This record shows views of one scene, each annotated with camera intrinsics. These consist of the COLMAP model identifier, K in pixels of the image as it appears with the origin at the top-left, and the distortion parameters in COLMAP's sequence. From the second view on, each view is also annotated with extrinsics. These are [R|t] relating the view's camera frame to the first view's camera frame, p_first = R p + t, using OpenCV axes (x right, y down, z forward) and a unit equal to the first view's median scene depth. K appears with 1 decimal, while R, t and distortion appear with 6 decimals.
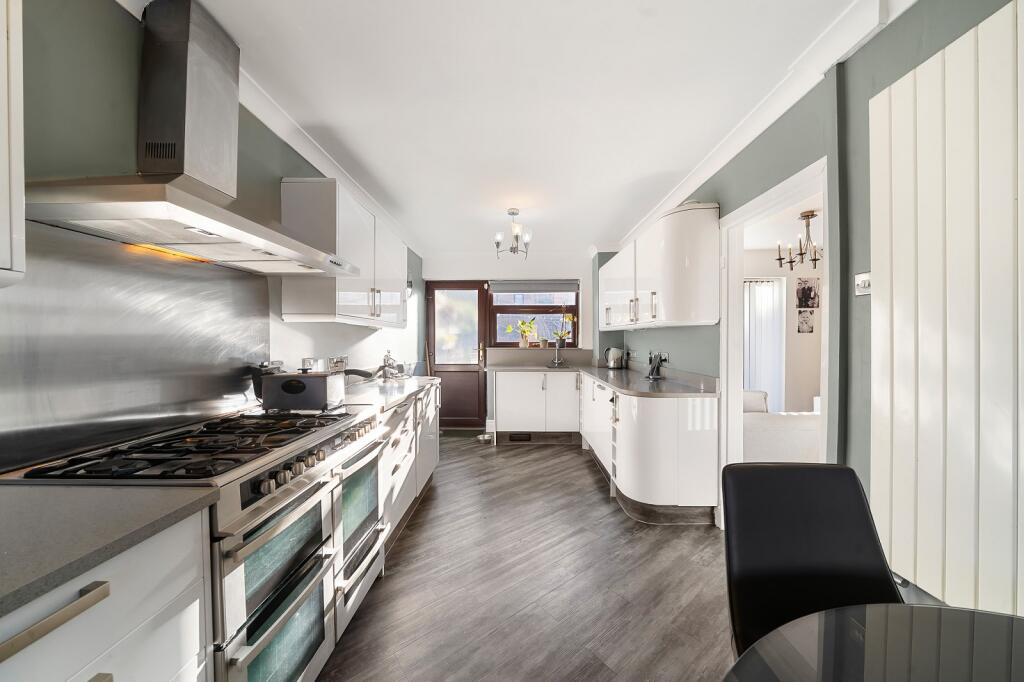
lens RADIAL K [[359.1, 0, 515.5], [0, 359.1, 343.4], [0, 0, 1]] dist [-0.003121, -0.000522]
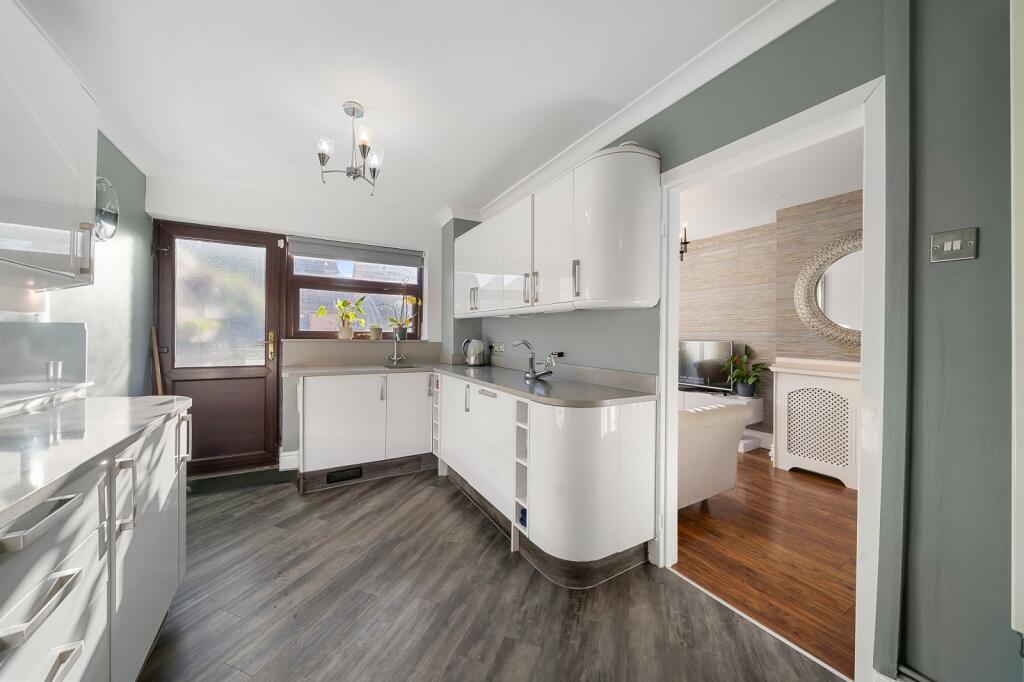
lens RADIAL K [[359.1, 0, 508.9], [0, 359.1, 335.9], [0, 0, 1]] dist [-0.003121, -0.000522]
pose [[0.860422, 0.006781, 0.509536, -0.071239], [-0.003489, 0.999966, -0.007417, 0.010733], [-0.509569, 0.004604, 0.860417, 0.300975]]
